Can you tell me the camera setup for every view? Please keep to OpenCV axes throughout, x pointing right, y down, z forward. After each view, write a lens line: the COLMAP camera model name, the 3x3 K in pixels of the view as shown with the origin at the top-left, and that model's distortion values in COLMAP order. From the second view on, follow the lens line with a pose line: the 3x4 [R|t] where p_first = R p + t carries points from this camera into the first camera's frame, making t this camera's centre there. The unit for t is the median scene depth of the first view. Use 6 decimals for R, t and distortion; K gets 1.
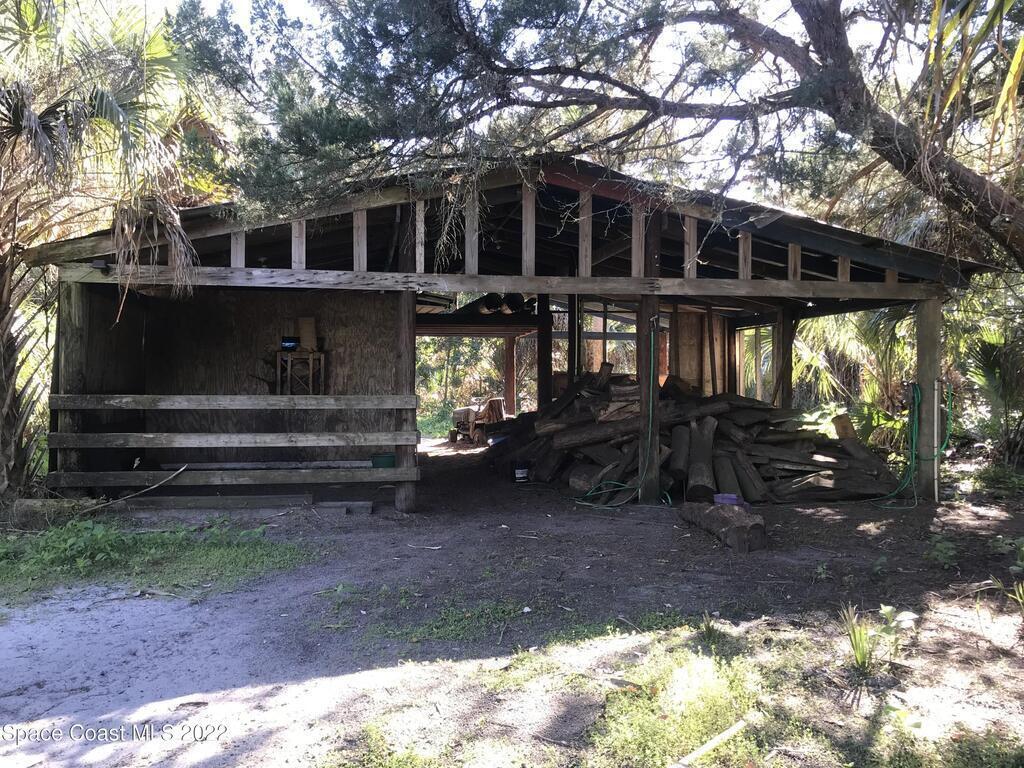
lens RADIAL K [[827.9, 0, 512.0], [0, 827.9, 384.0], [0, 0, 1]] dist [0.071676, -0.103876]
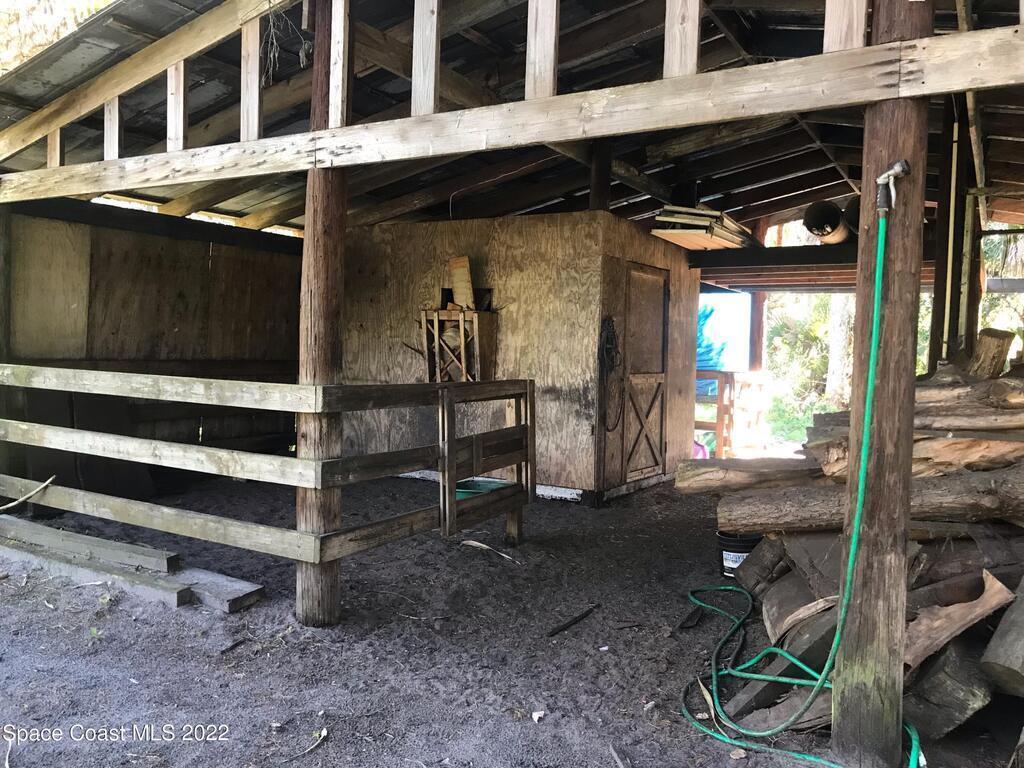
lens RADIAL K [[822.3, 0, 512.0], [0, 822.3, 384.0], [0, 0, 1]] dist [0.101109, -0.214837]
pose [[0.761421, 0.049066, -0.646398, 0.276290], [-0.030649, 0.998741, 0.039710, -0.010113], [0.647533, -0.010425, 0.761966, 0.698491]]
